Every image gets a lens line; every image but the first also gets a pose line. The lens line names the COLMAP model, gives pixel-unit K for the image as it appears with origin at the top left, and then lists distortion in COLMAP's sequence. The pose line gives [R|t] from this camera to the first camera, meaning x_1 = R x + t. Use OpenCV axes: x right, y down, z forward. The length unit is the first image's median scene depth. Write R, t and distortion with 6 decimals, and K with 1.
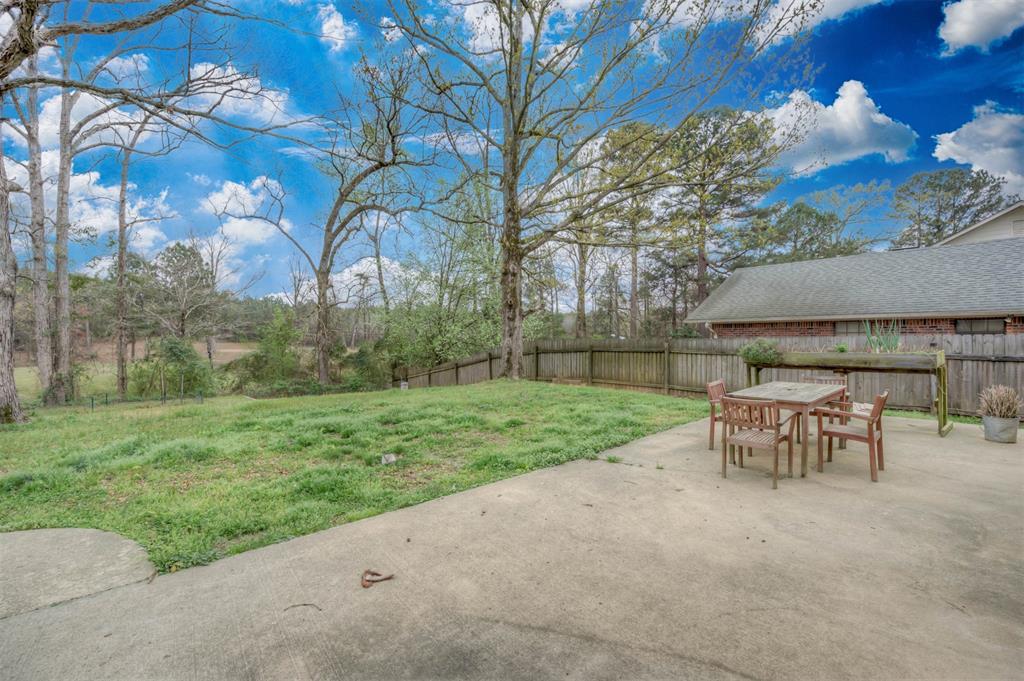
lens RADIAL K [[429.7, 0, 515.3], [0, 429.7, 340.9], [0, 0, 1]] dist [-0.026501, -0.000571]
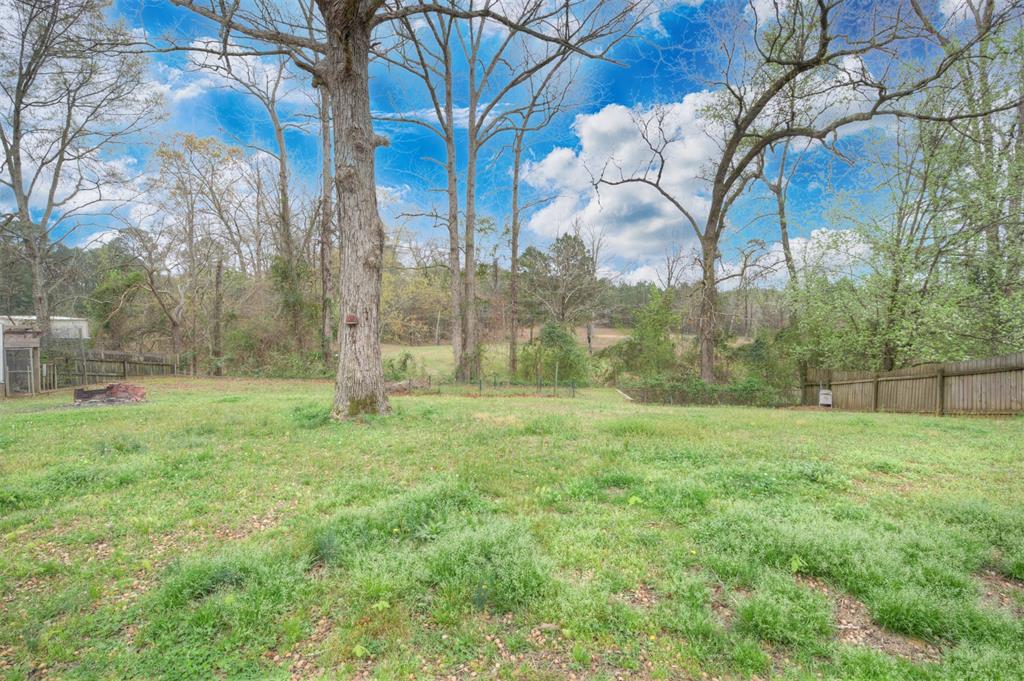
lens RADIAL K [[483.6, 0, 512.8], [0, 483.6, 340.7], [0, 0, 1]] dist [-0.003458, -0.000149]
pose [[0.707810, 0.033459, -0.705610, -0.081029], [-0.015252, 0.999369, 0.032090, 0.002190], [0.706238, -0.011952, 0.707874, 0.129809]]
